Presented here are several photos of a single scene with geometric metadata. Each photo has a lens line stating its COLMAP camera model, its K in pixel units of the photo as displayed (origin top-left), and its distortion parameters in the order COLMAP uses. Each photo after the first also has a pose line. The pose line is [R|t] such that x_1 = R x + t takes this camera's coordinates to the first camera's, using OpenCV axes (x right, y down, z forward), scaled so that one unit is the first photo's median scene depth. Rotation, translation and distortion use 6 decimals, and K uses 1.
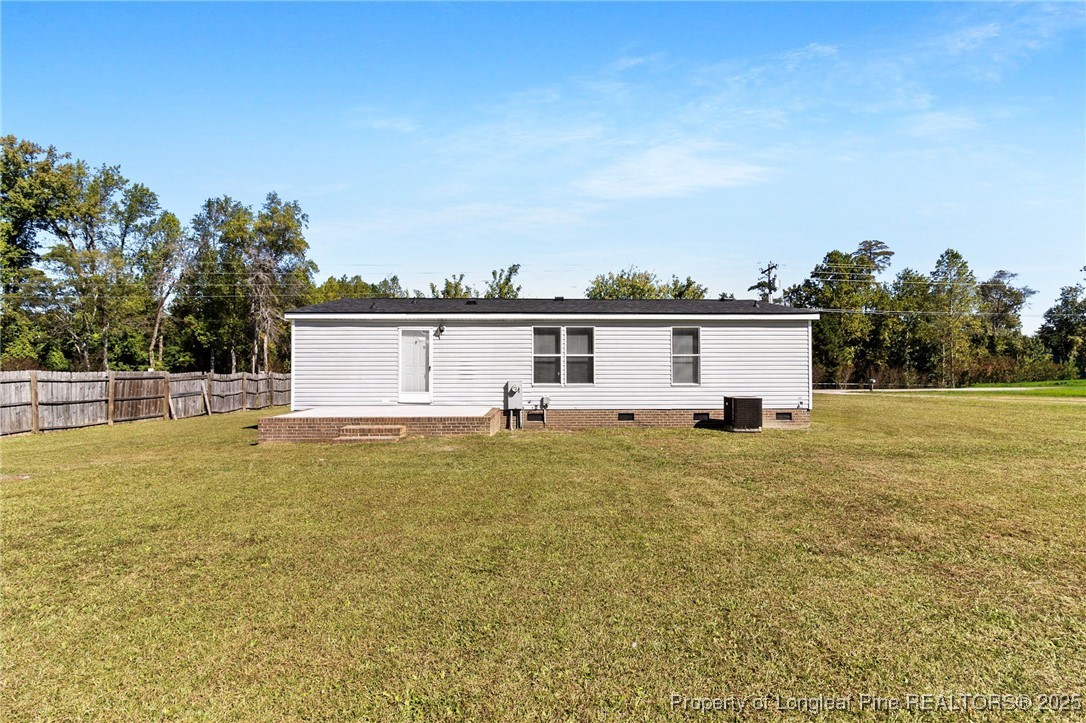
lens RADIAL K [[511.4, 0, 543.0], [0, 511.4, 363.8], [0, 0, 1]] dist [0.001753, 0.000450]
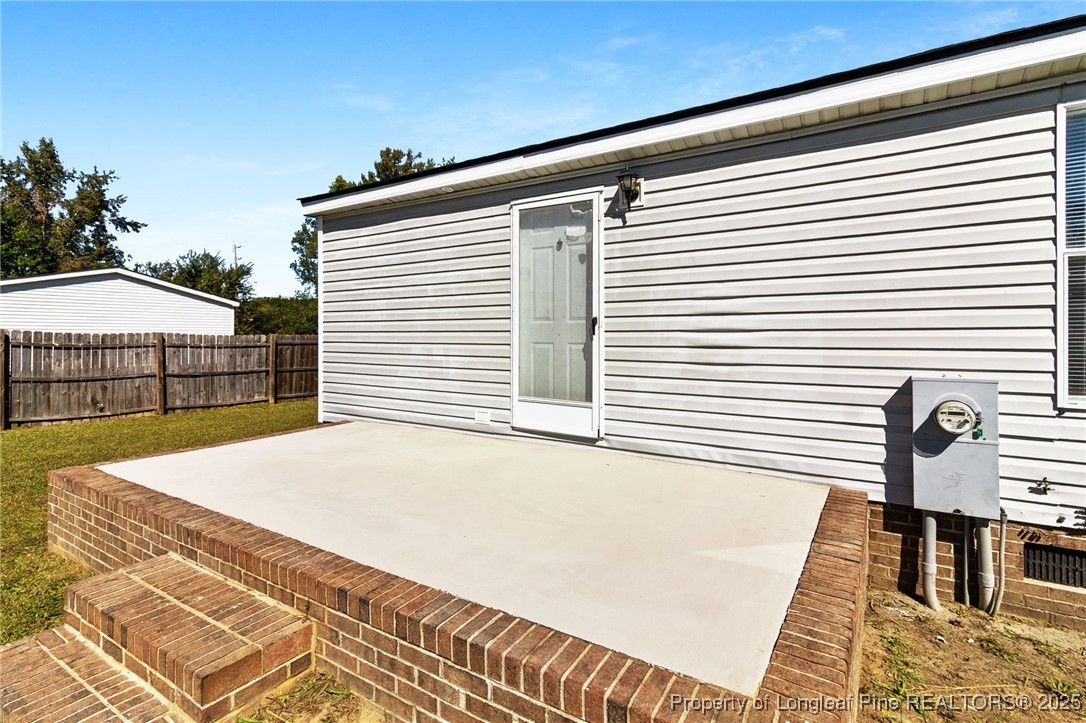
lens RADIAL K [[511.4, 0, 543.8], [0, 511.4, 333.6], [0, 0, 1]] dist [0.001753, 0.000450]
pose [[0.826663, 0.000155, -0.562698, -0.074703], [0.004149, 0.999971, 0.006372, 0.012149], [0.562683, -0.007603, 0.826638, 0.726379]]
